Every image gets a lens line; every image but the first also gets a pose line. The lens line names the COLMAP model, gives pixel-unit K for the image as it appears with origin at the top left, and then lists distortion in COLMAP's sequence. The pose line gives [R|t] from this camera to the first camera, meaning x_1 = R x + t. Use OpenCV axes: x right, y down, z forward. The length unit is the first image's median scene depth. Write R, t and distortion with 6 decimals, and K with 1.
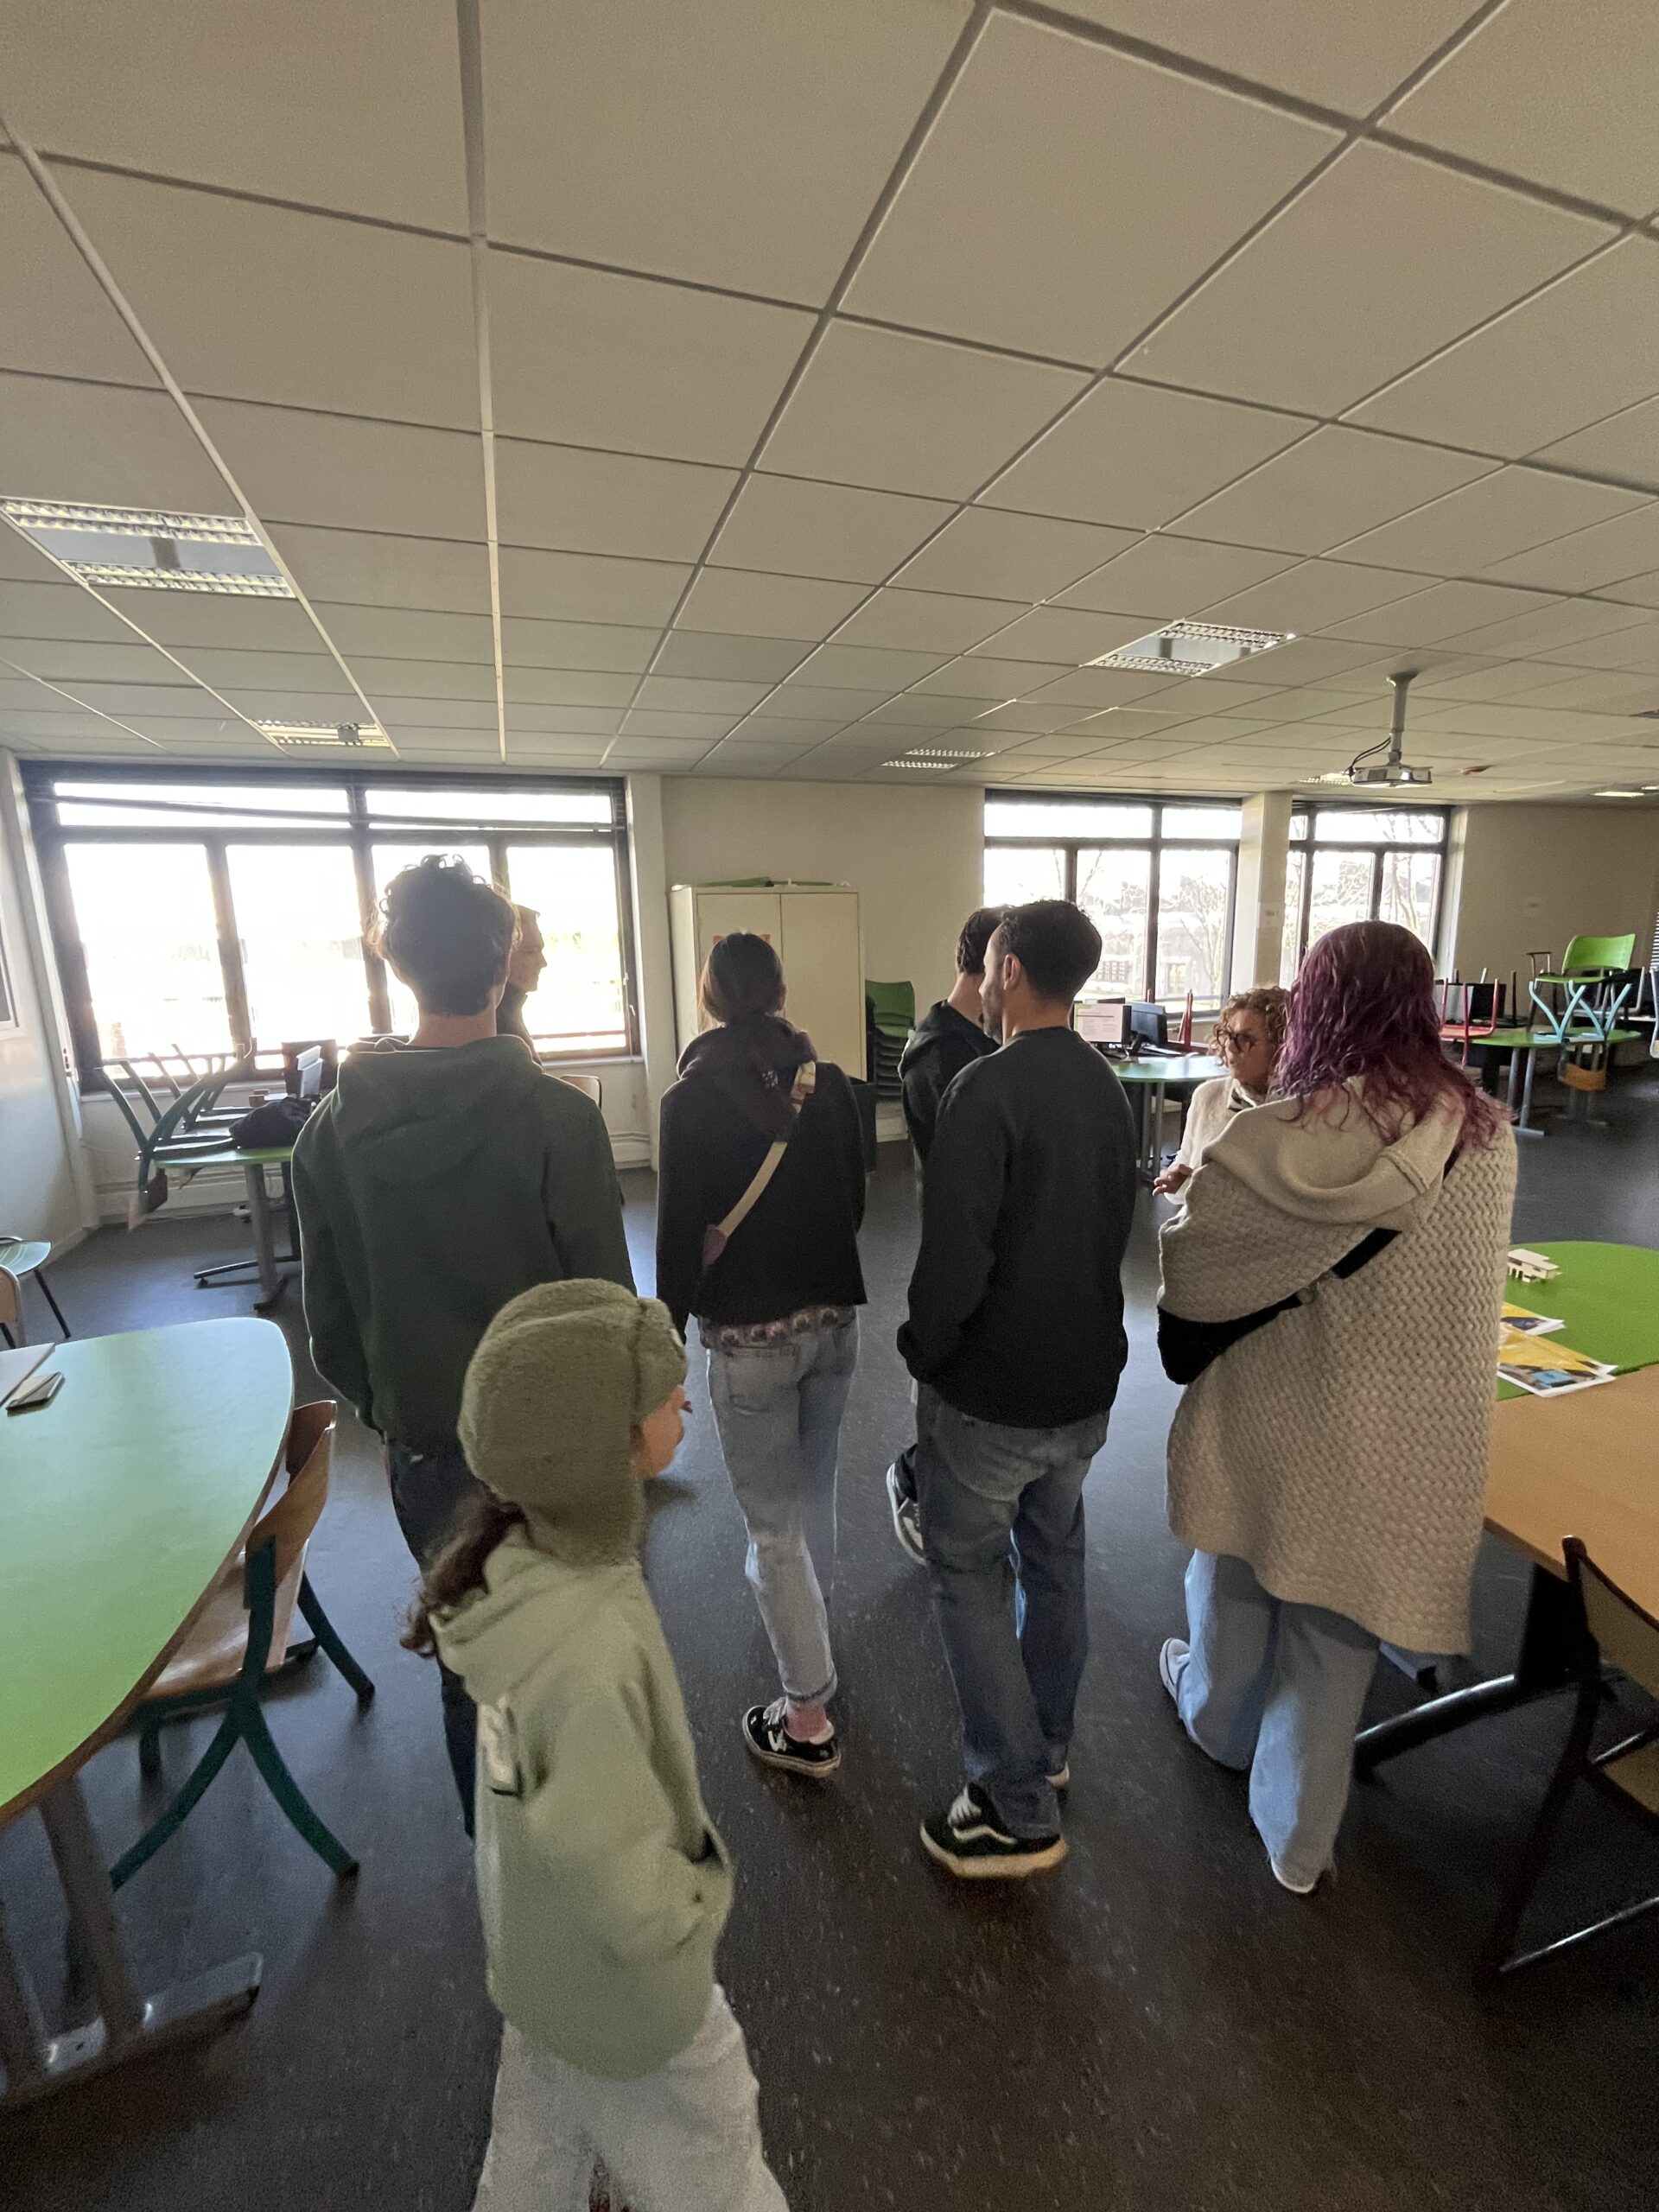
lens RADIAL K [[896.5, 0, 829.5], [0, 896.5, 1106.0], [0, 0, 1]] dist [-0.001534, -0.000646]
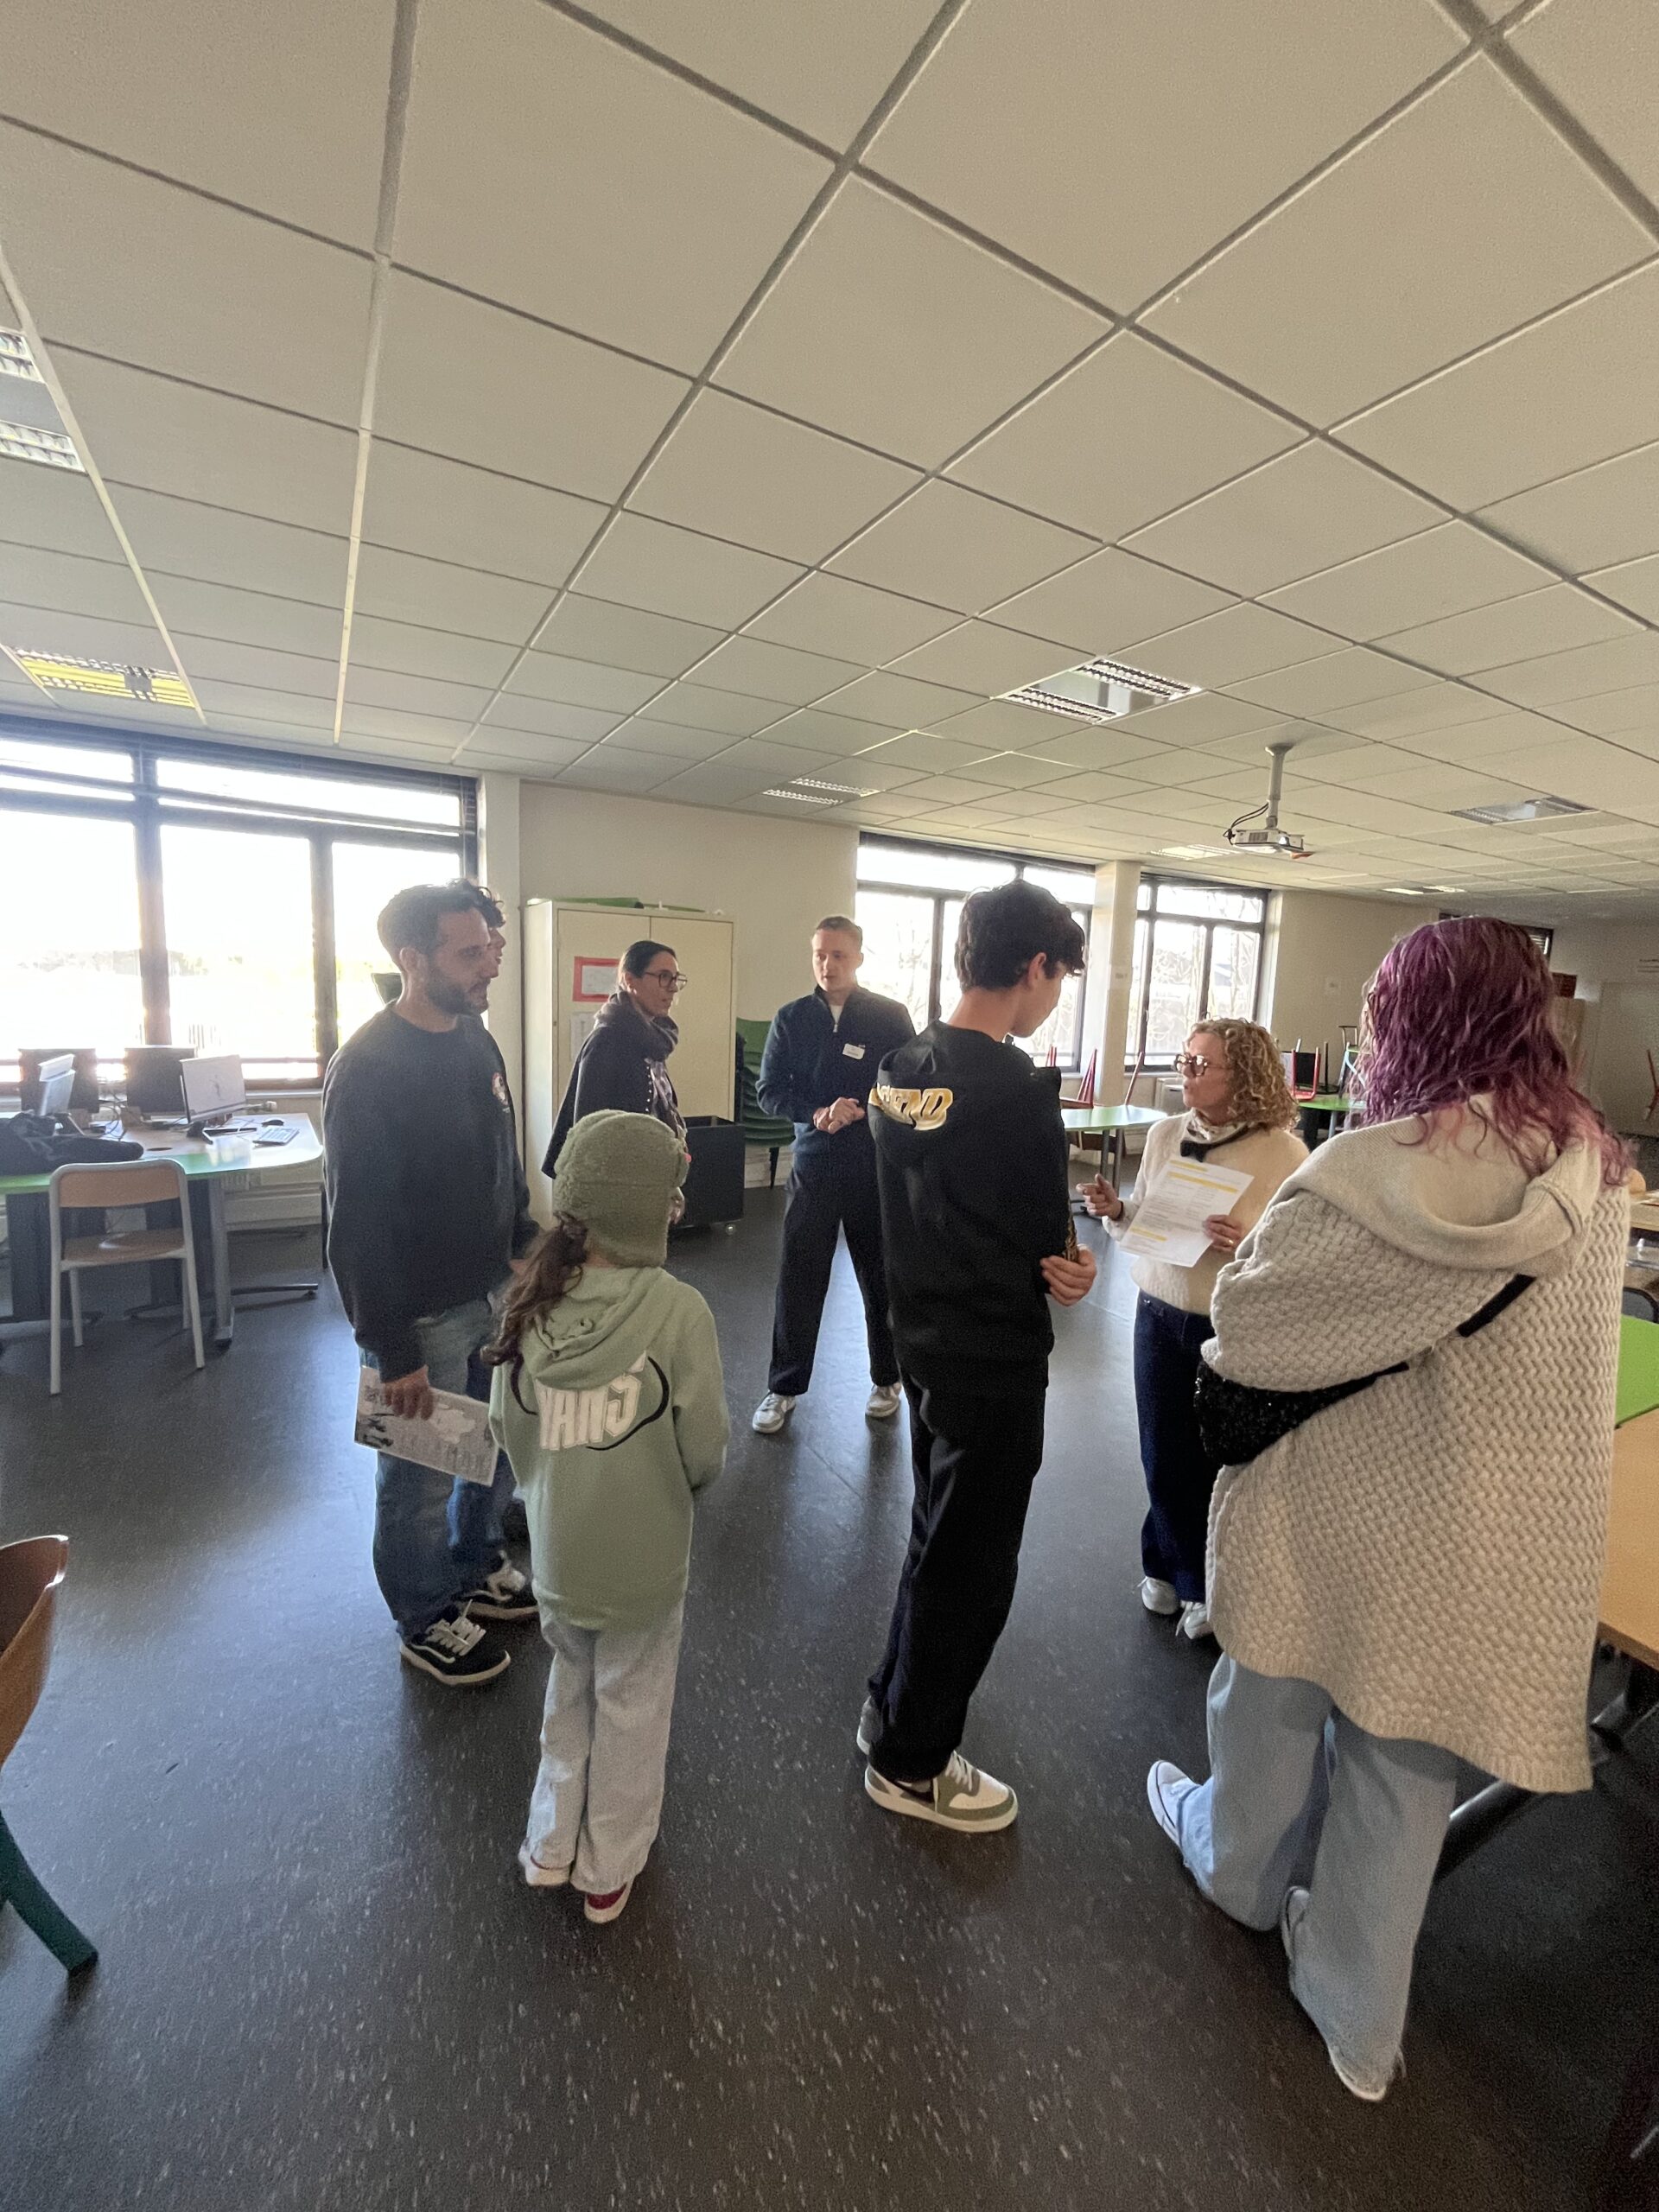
lens RADIAL K [[896.5, 0, 829.5], [0, 896.5, 1106.0], [0, 0, 1]] dist [-0.001534, -0.000646]
pose [[0.981563, 0.035989, 0.187721, -0.139320], [-0.024956, 0.997837, -0.060808, 0.036229], [-0.189503, 0.055002, 0.980338, 0.233111]]
